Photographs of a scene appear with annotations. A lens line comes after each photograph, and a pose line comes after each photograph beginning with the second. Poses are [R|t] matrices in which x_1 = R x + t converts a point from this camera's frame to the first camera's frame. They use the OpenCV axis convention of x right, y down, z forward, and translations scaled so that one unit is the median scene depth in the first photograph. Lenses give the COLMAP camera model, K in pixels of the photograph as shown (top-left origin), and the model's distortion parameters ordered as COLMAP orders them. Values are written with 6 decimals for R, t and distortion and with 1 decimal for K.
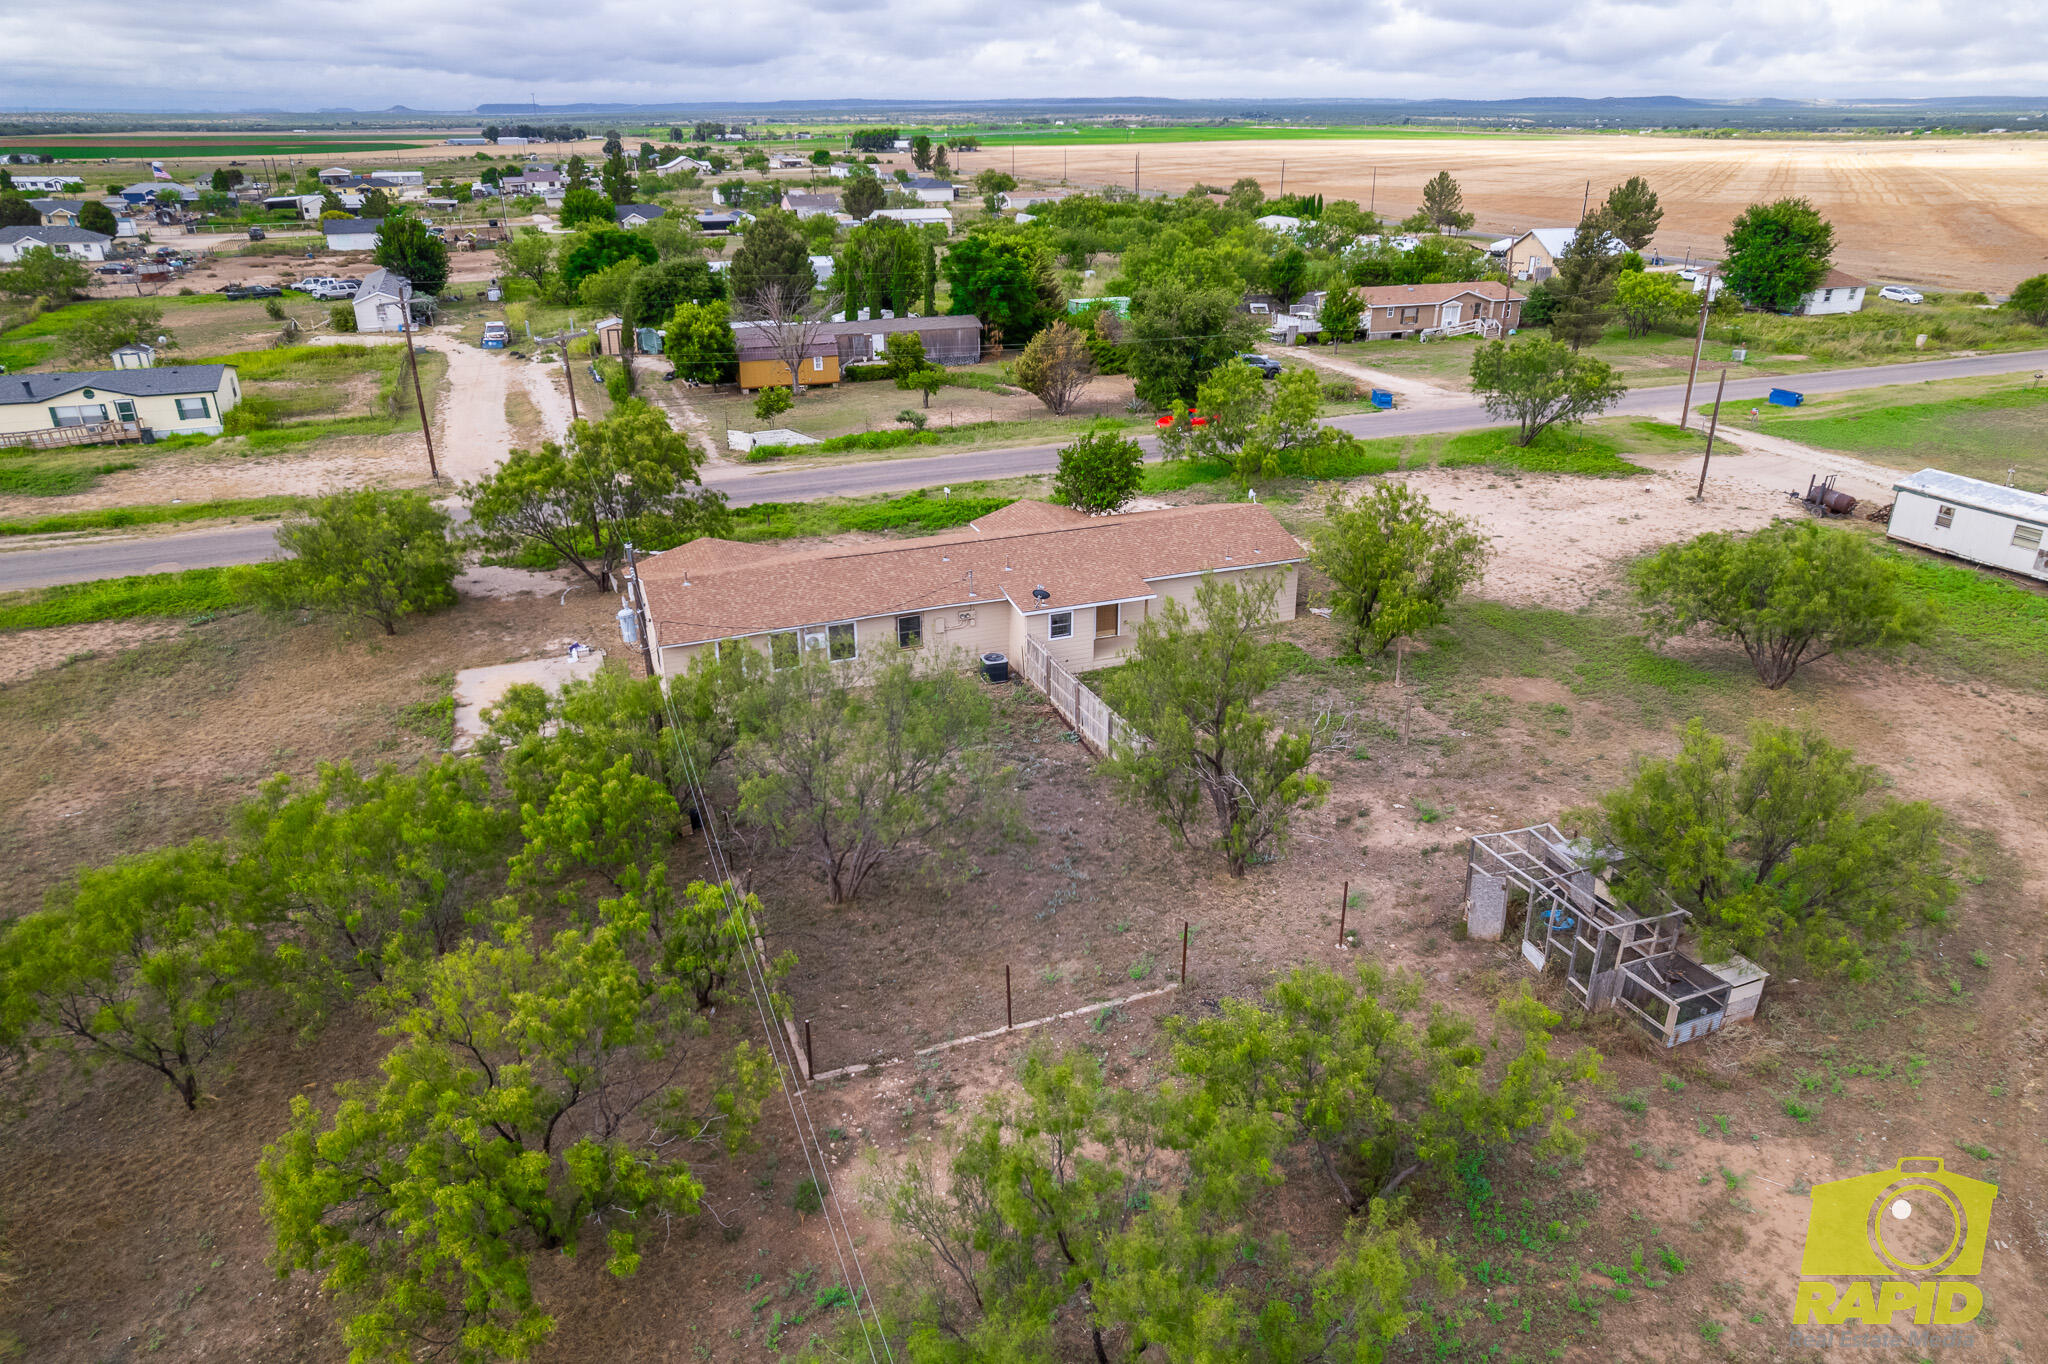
lens RADIAL K [[1309.4, 0, 1027.7], [0, 1309.4, 684.1], [0, 0, 1]] dist [-0.067714, 0.063677]
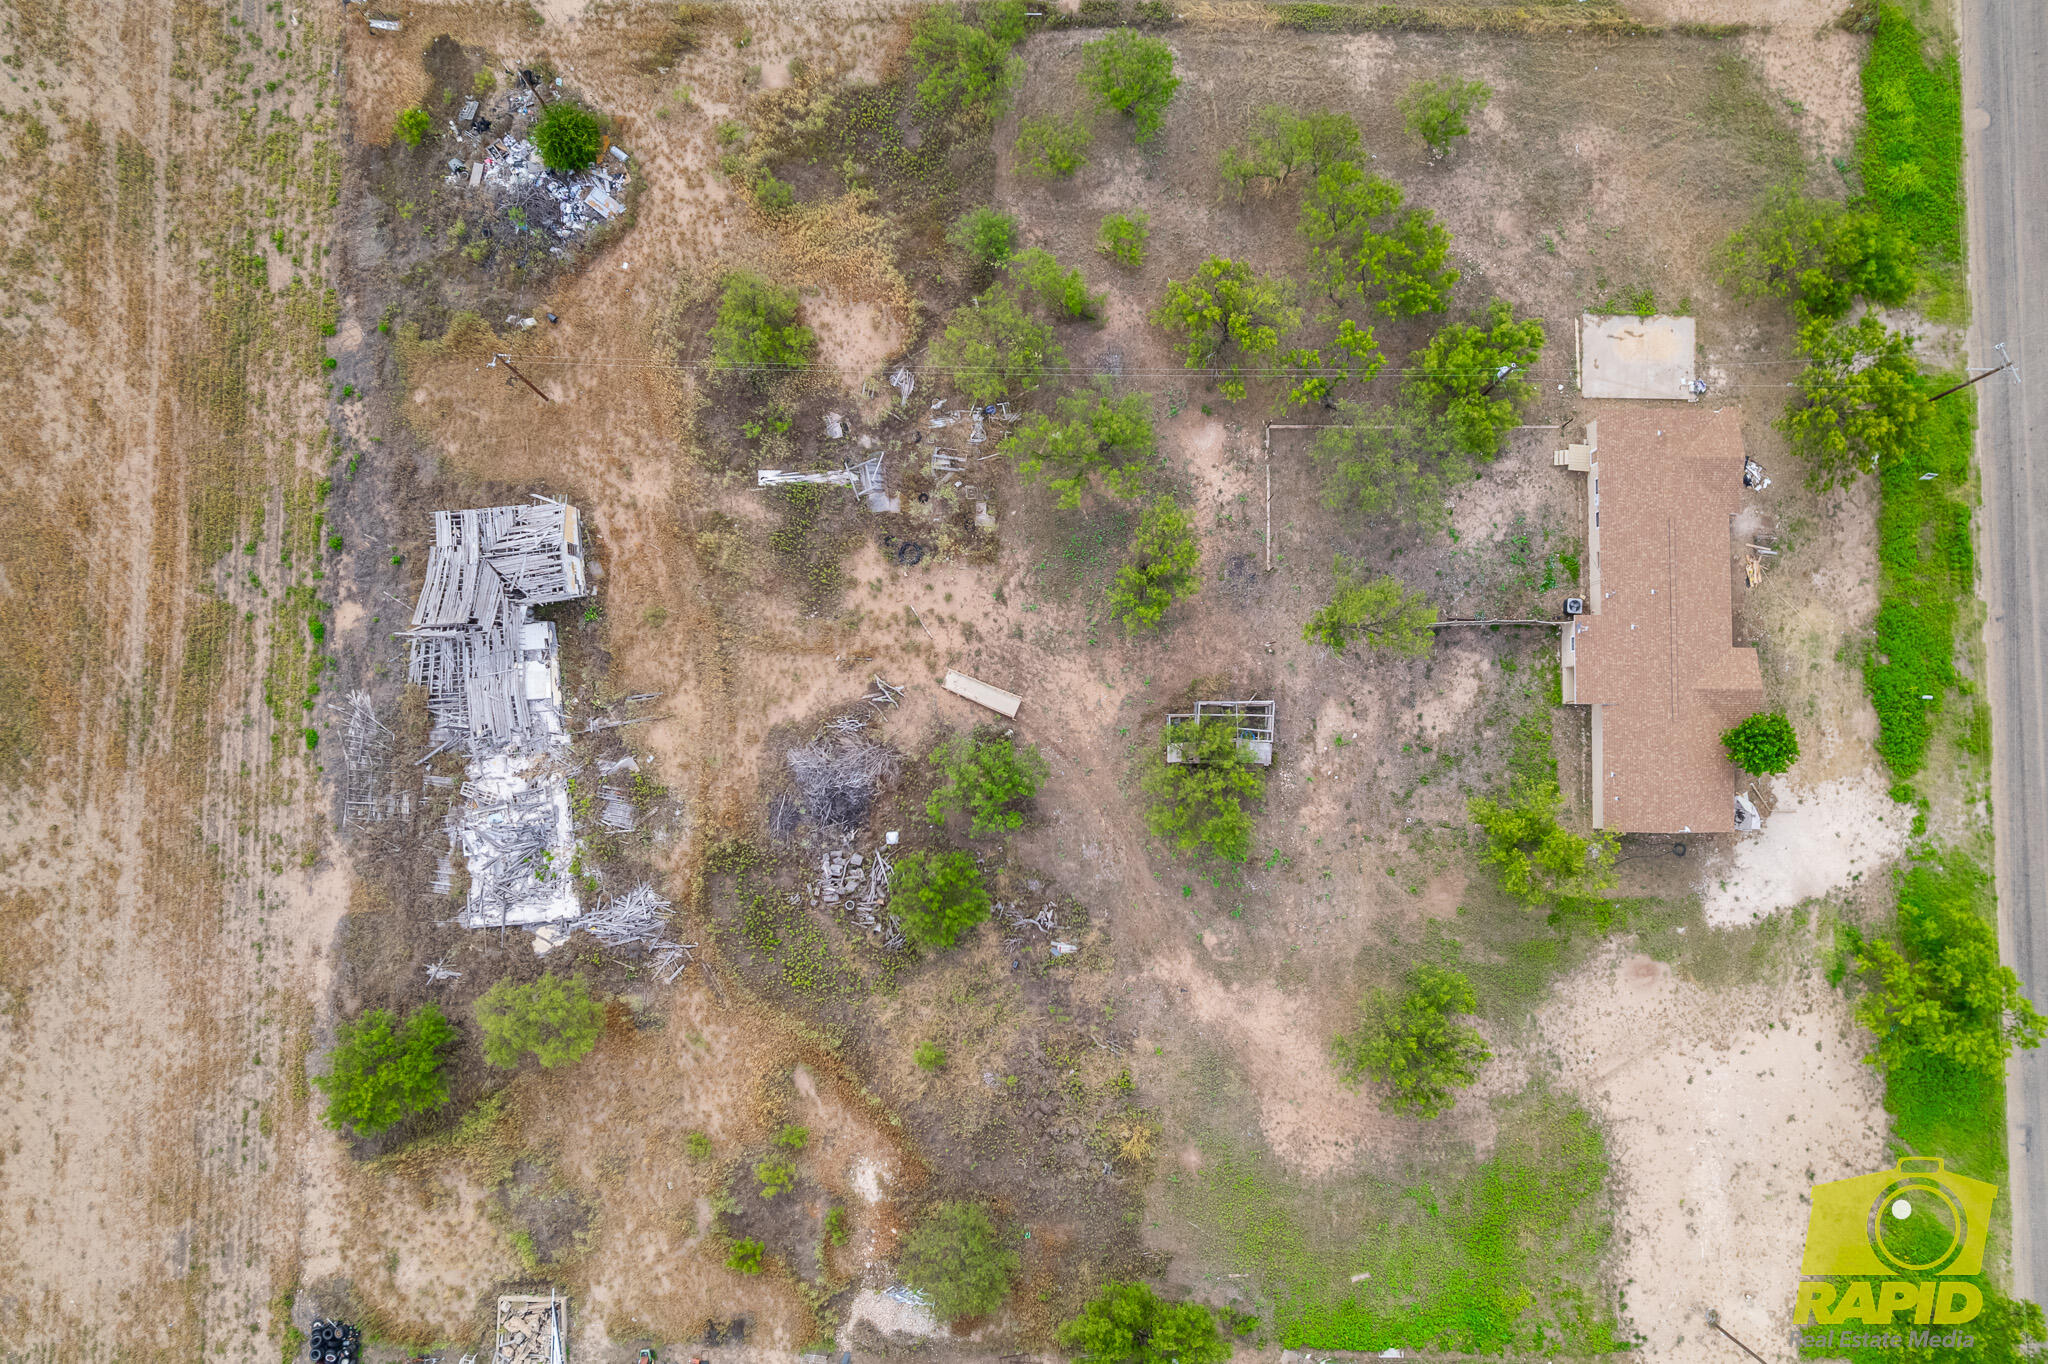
lens RADIAL K [[1309.4, 0, 1027.7], [0, 1309.4, 684.1], [0, 0, 1]] dist [-0.067714, 0.063677]
pose [[-0.374669, 0.925806, -0.050058, 0.250516], [-0.372303, -0.100783, 0.922623, -0.789596], [0.849125, 0.364315, 0.382440, -0.121151]]
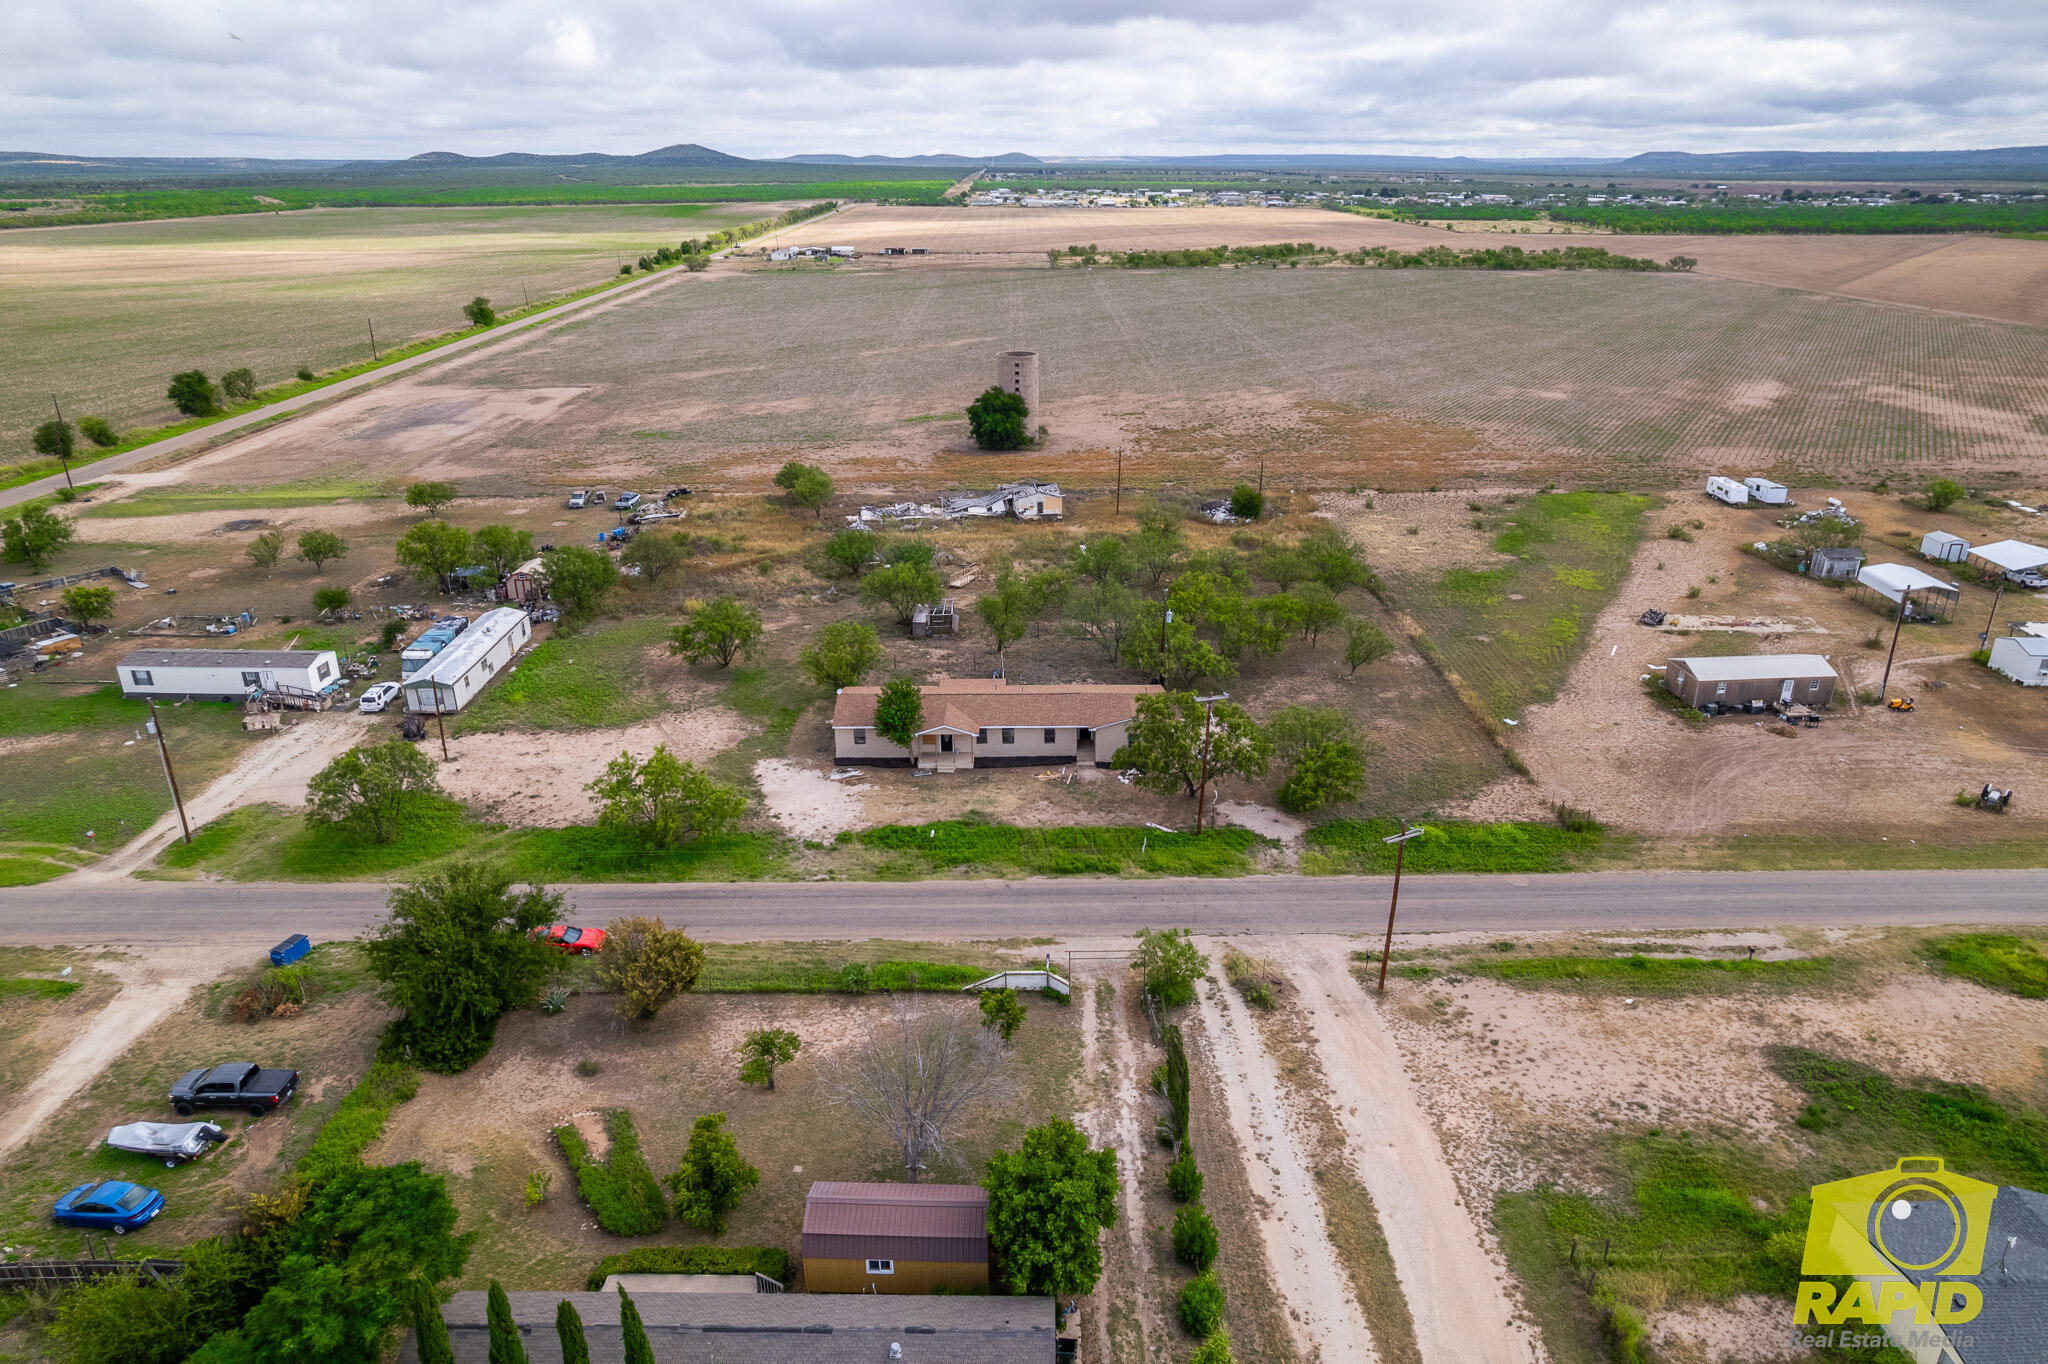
lens RADIAL K [[1309.4, 0, 1027.7], [0, 1309.4, 684.1], [0, 0, 1]] dist [-0.067714, 0.063677]
pose [[-0.931310, -0.128002, 0.340993, -0.481608], [0.155475, 0.706921, 0.689993, -0.953976], [-0.329376, 0.695613, -0.638462, 1.443908]]
